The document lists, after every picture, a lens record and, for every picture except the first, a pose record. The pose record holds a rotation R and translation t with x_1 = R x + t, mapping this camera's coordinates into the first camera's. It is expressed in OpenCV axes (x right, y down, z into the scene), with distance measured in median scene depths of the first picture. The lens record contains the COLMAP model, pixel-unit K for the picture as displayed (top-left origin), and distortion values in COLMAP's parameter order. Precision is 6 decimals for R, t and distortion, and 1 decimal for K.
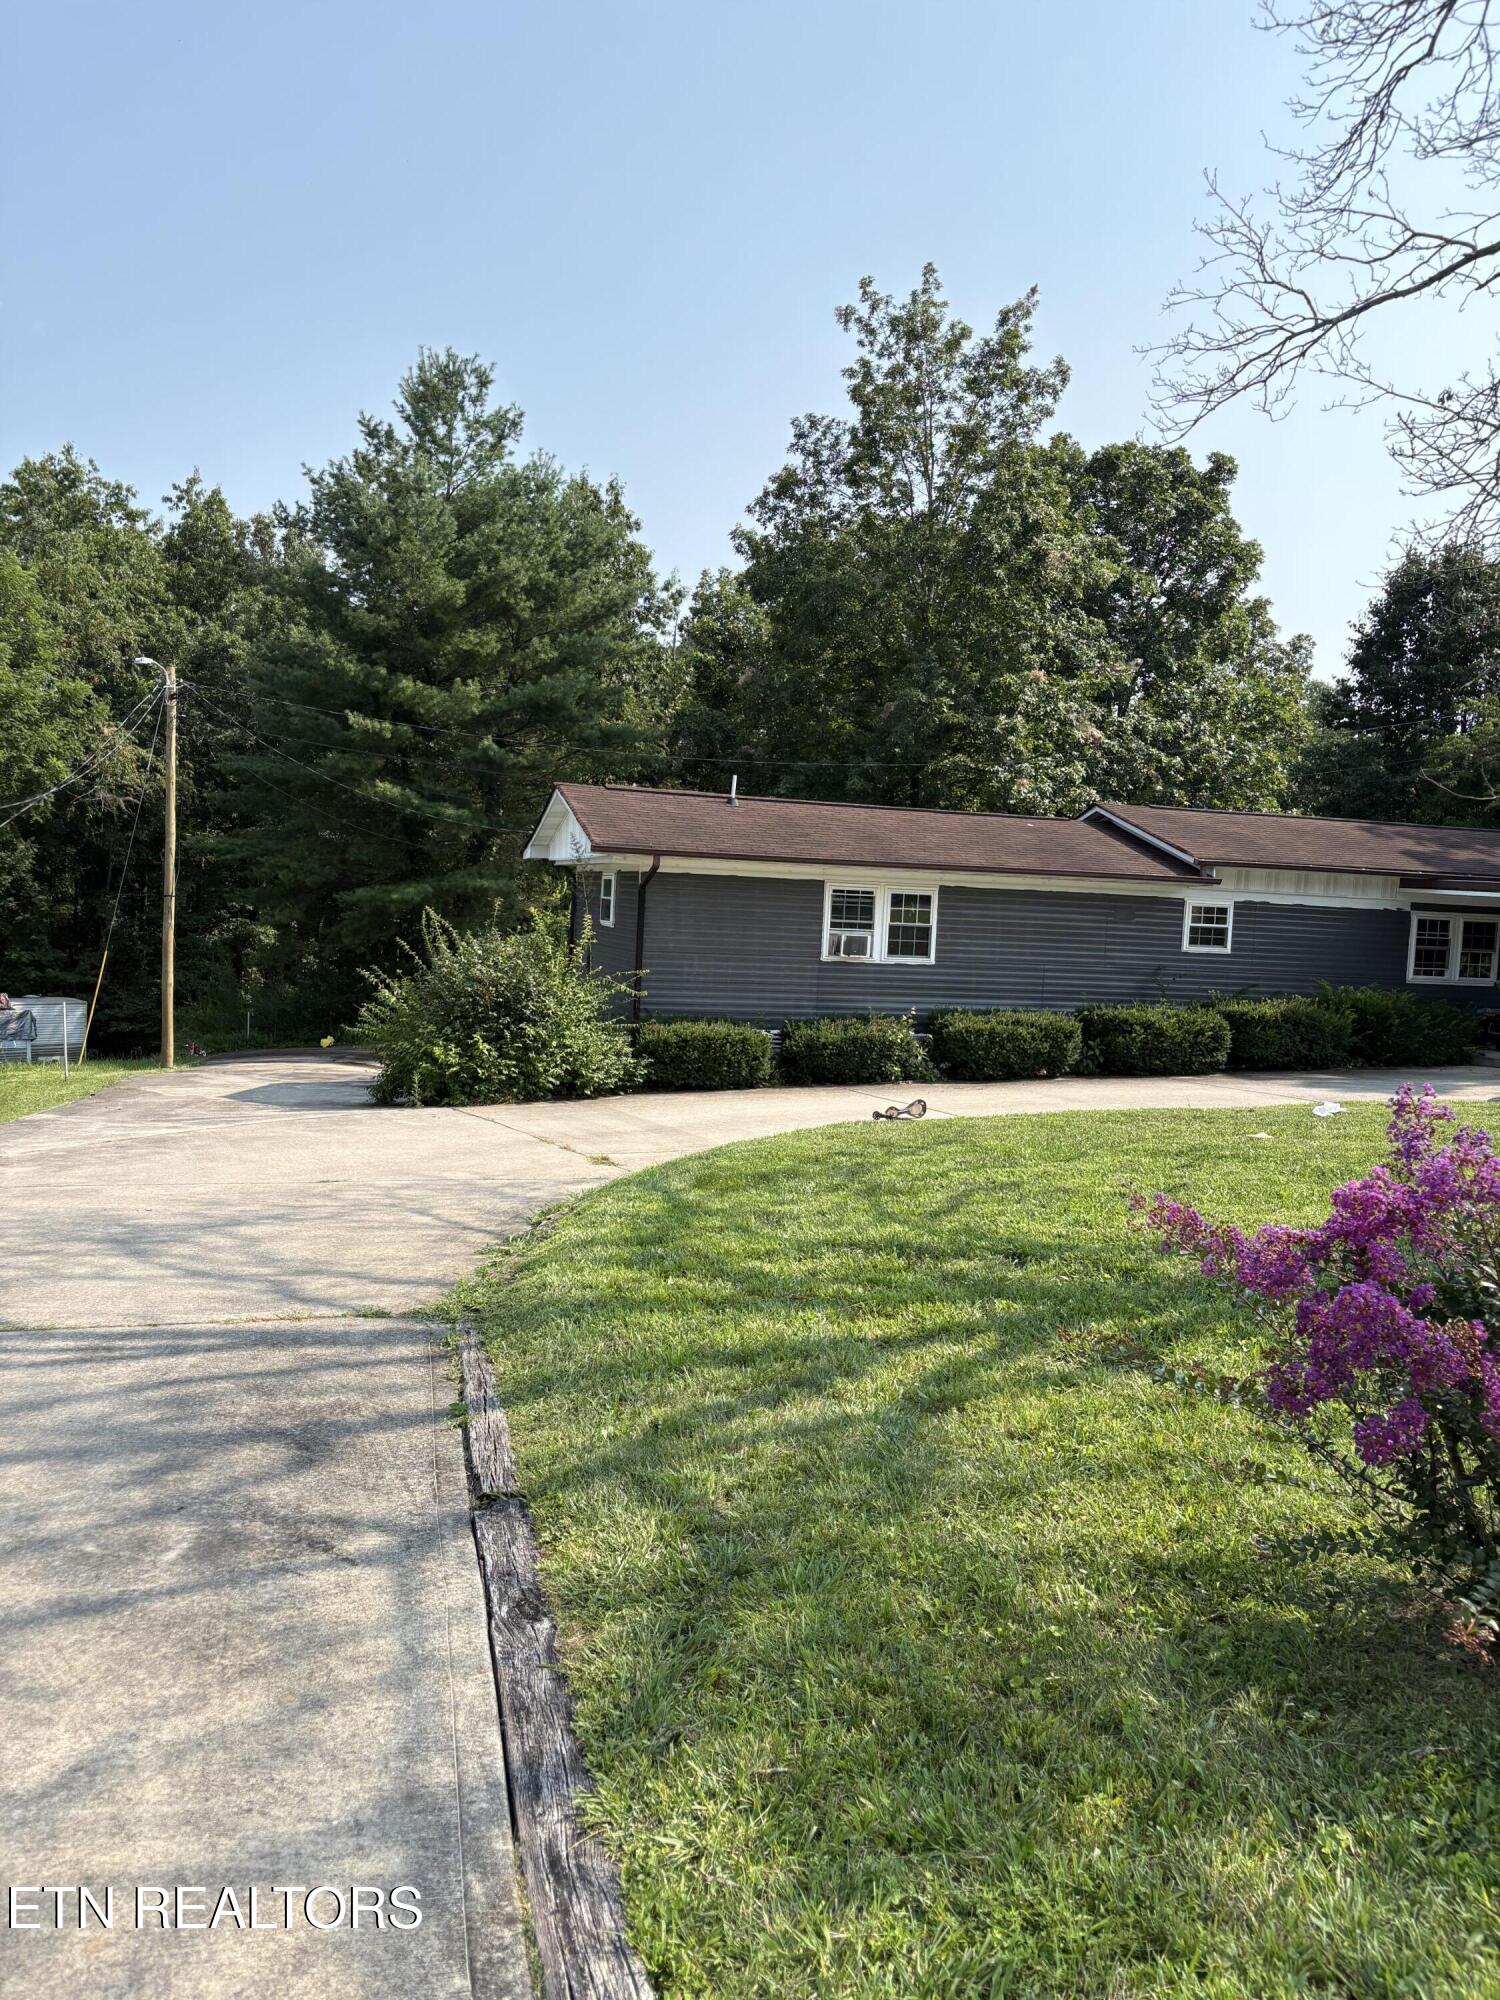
lens RADIAL K [[1493.8, 0, 750.0], [0, 1493.8, 1000.0], [0, 0, 1]] dist [0.081112, -0.113444]
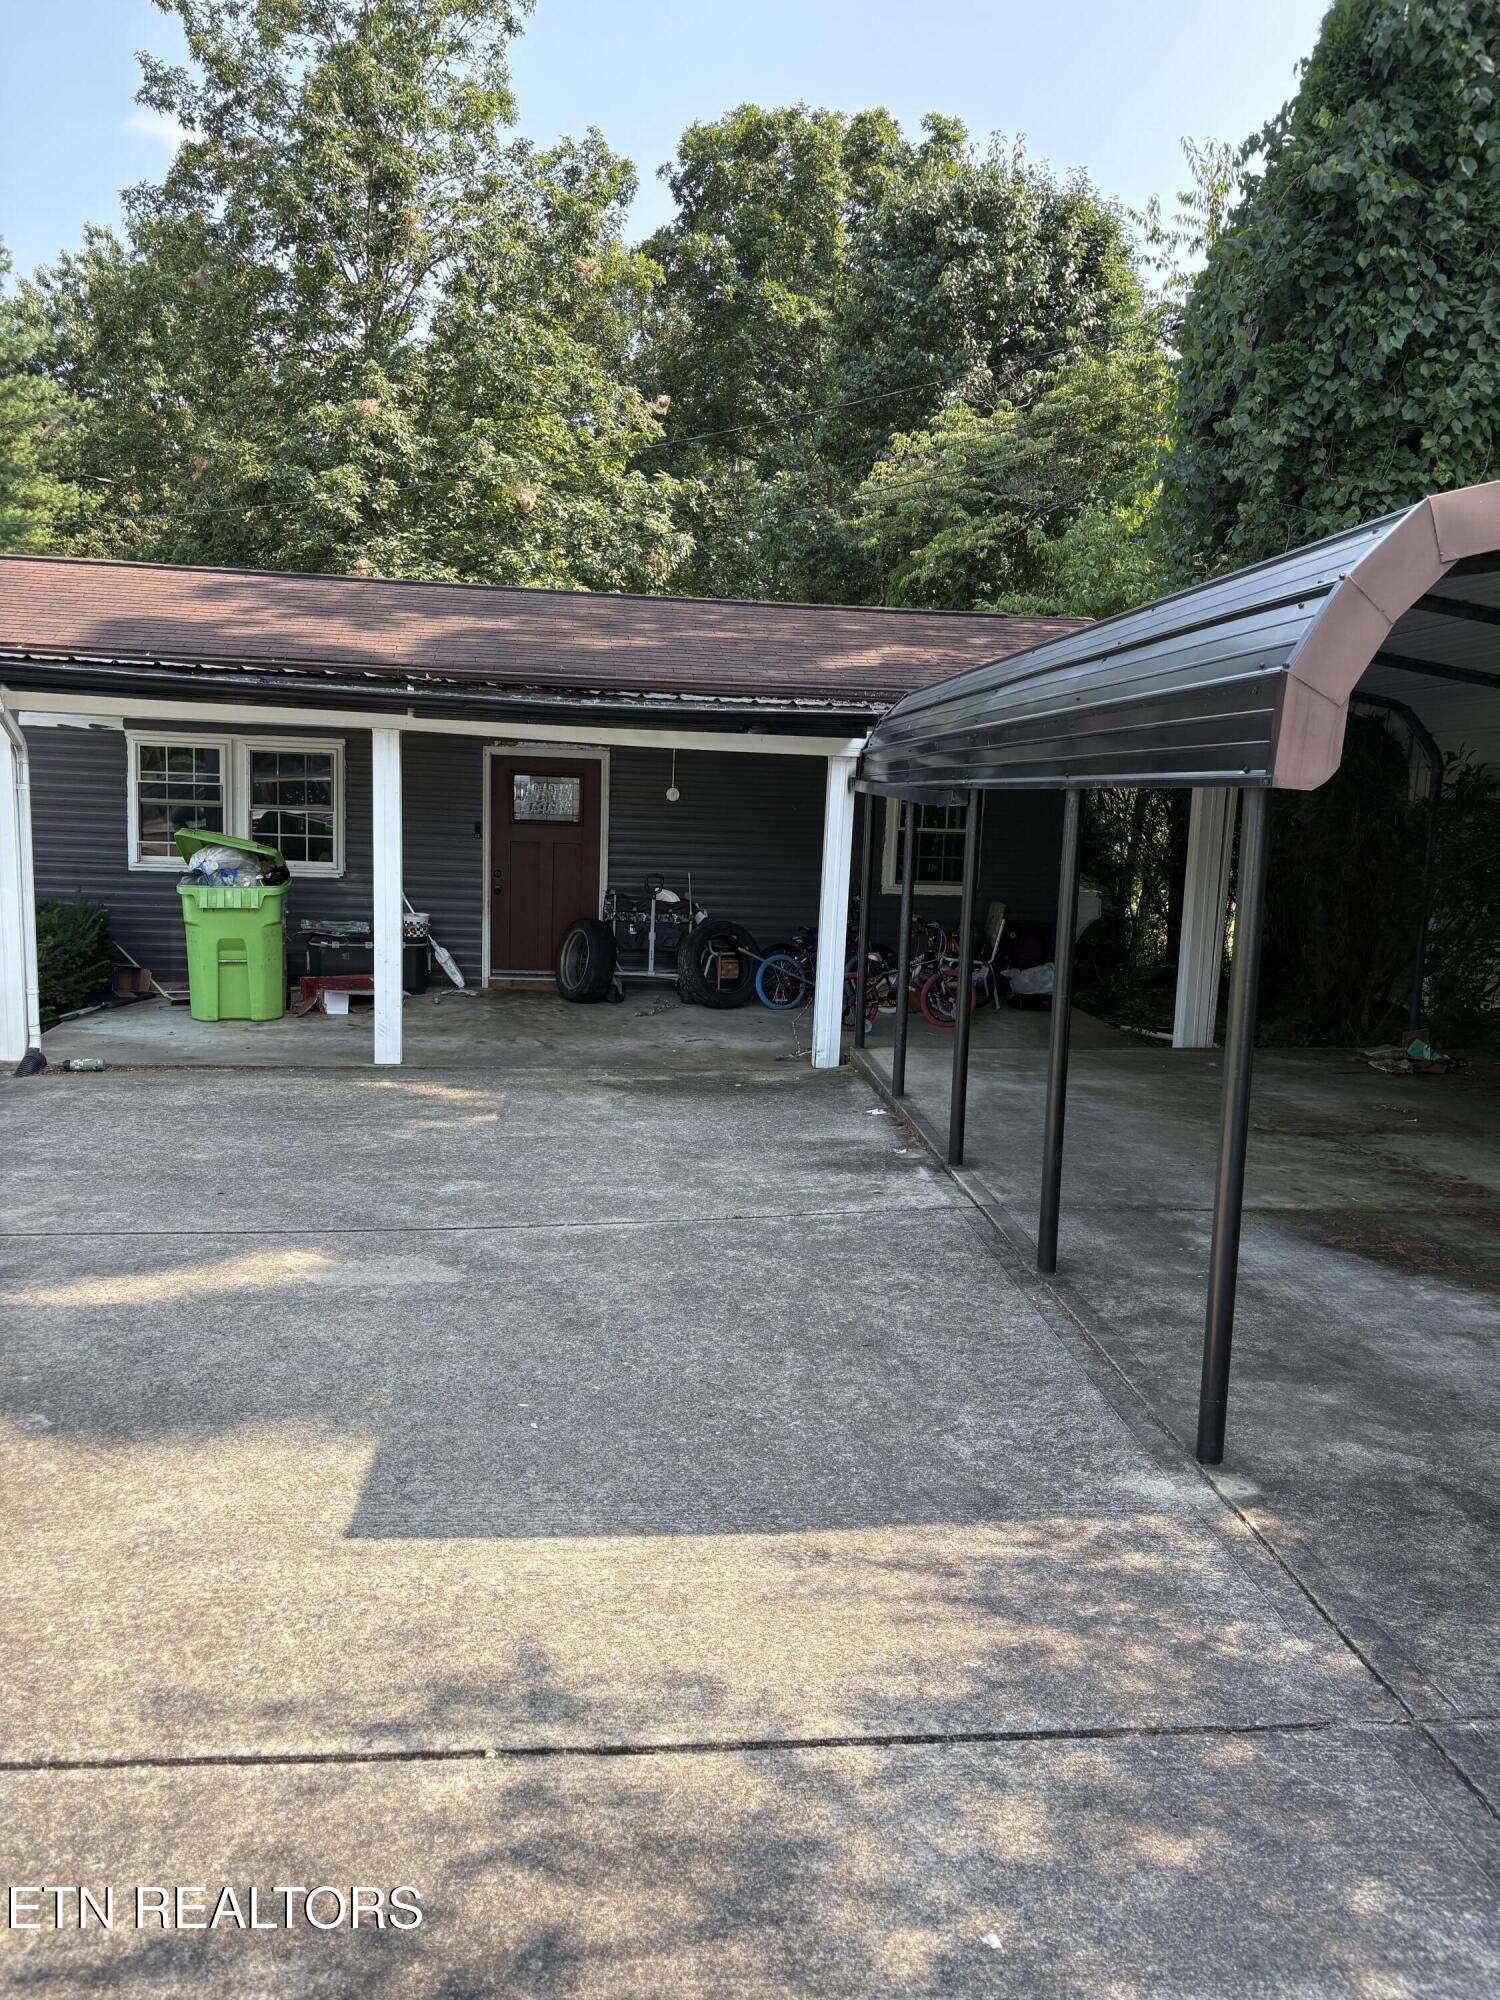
lens RADIAL K [[1493.8, 0, 750.0], [0, 1493.8, 1000.0], [0, 0, 1]] dist [0.081112, -0.113444]
pose [[0.980011, -0.005477, -0.198870, 0.785628], [0.019733, 0.997368, 0.069776, 0.000534], [0.197964, -0.072305, 0.977539, 0.561257]]
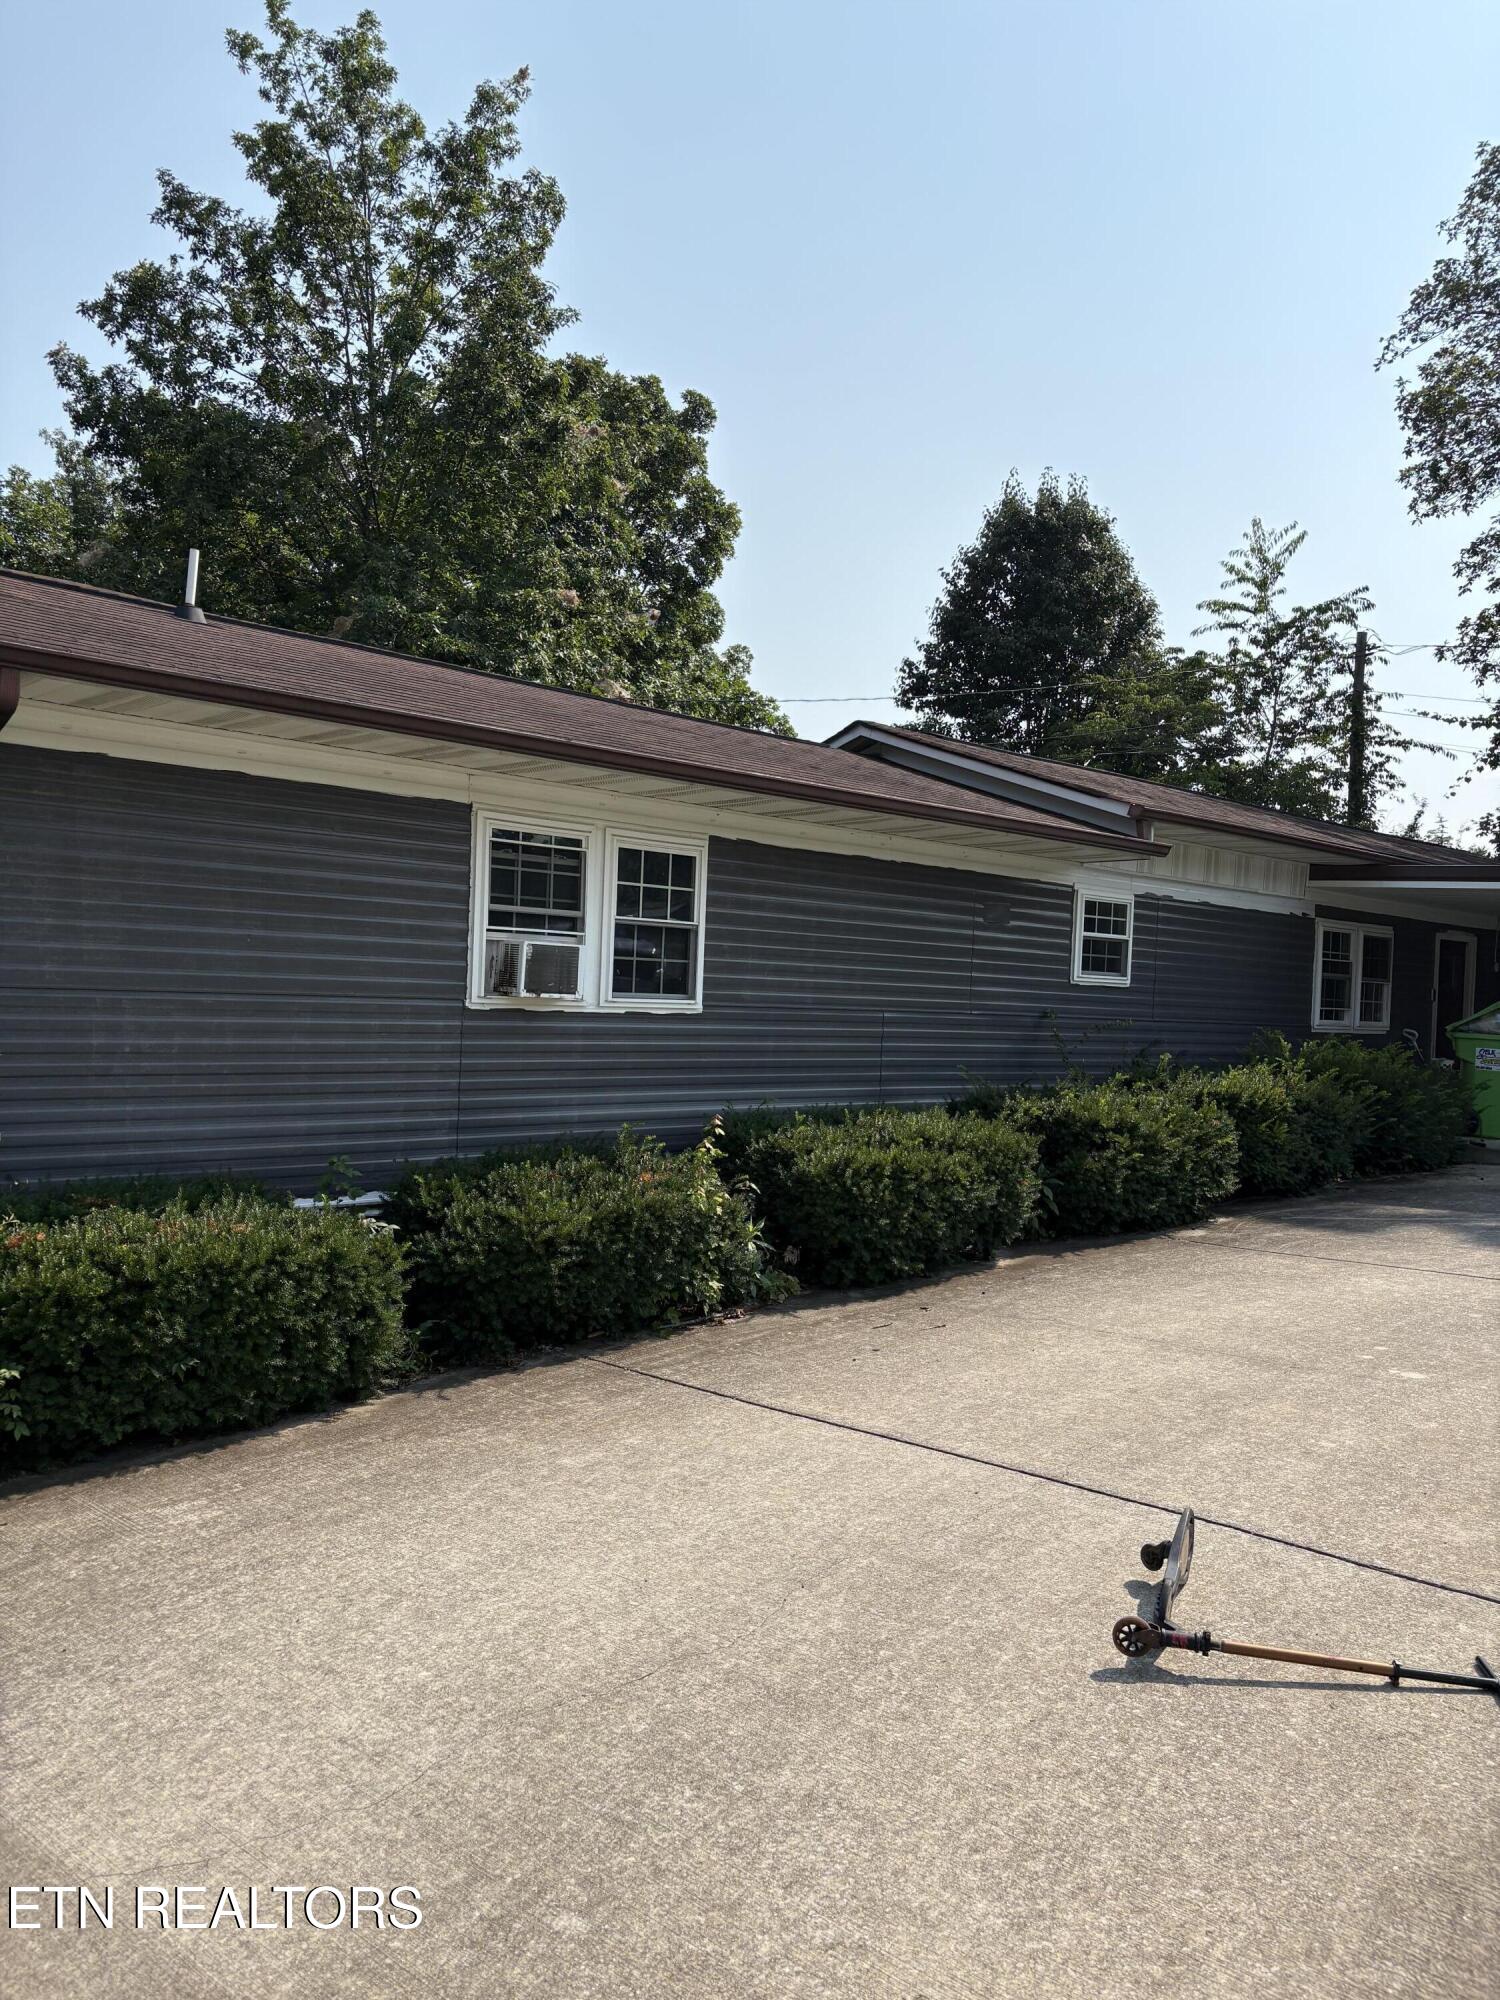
lens RADIAL K [[1493.8, 0, 750.0], [0, 1493.8, 1000.0], [0, 0, 1]] dist [0.081112, -0.113444]
pose [[0.900914, -0.012934, 0.433805, -0.052197], [0.028364, 0.999174, -0.029113, -0.013768], [-0.433070, 0.038532, 0.900536, 0.564154]]
